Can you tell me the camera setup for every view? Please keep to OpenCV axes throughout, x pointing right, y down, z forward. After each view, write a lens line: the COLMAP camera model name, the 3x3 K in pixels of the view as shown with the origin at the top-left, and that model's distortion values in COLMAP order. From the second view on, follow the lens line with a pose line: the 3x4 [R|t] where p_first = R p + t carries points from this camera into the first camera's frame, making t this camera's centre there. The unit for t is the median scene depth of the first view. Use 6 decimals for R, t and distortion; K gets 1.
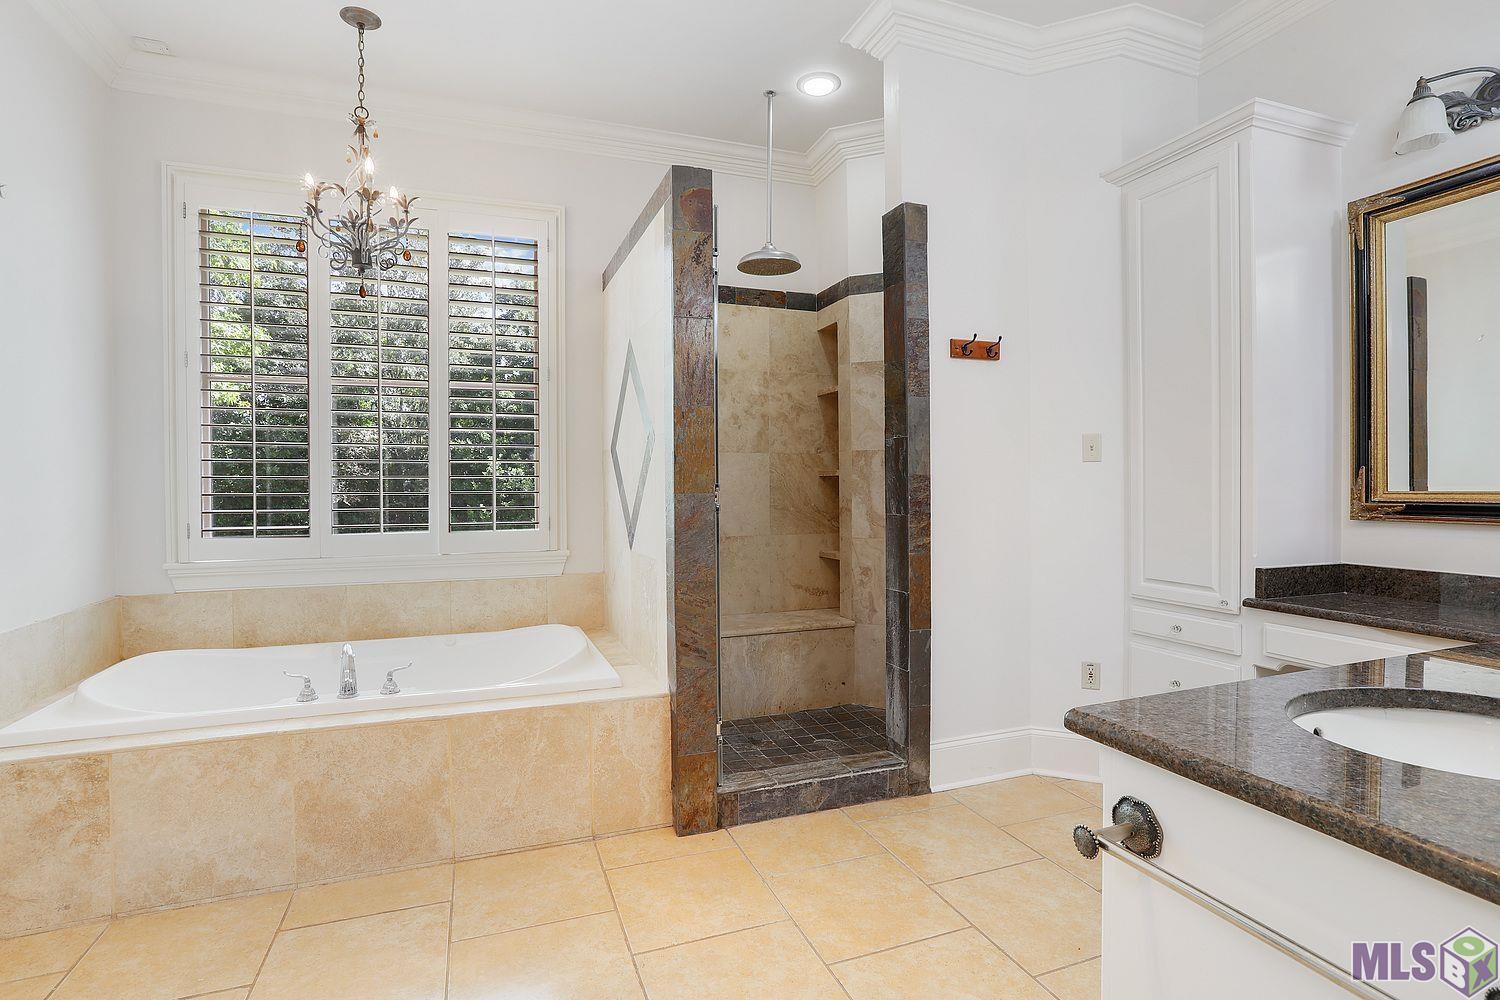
lens RADIAL K [[759.6, 0, 751.3], [0, 759.6, 485.1], [0, 0, 1]] dist [-0.000671, -0.000167]
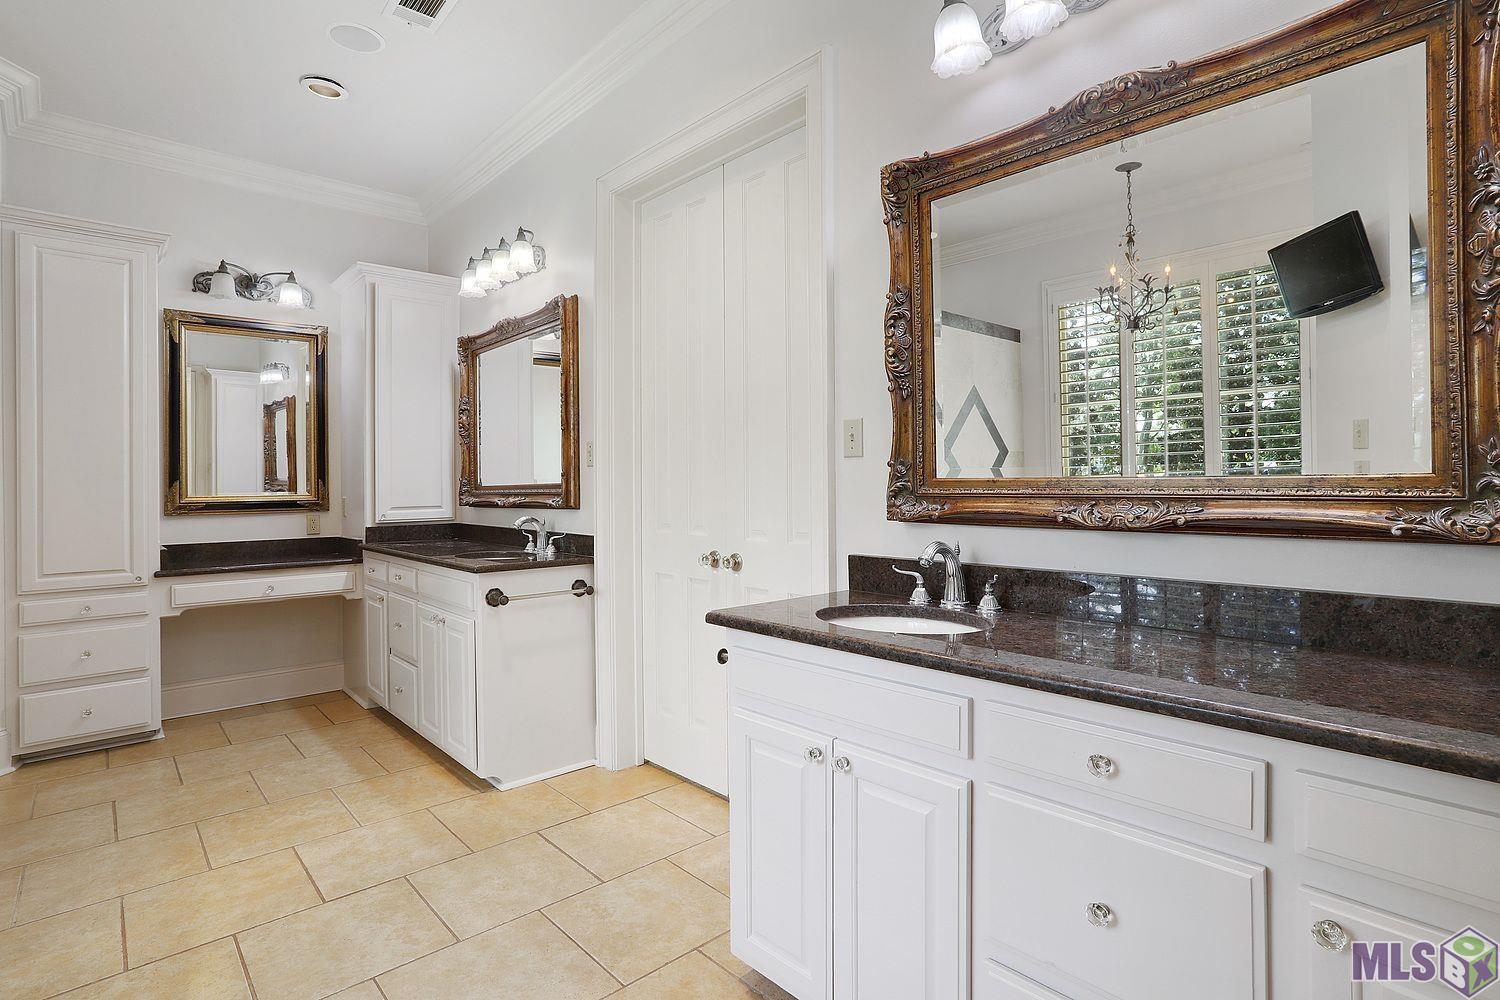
lens RADIAL K [[740.8, 0, 750.0], [0, 740.8, 500.0], [0, 0, 1]] dist [-0.026865, 0.000010]
pose [[-0.372368, -0.010231, 0.928029, -1.057338], [0.013623, 0.999771, 0.016488, 0.006215], [-0.927985, 0.018783, -0.372144, 0.473631]]
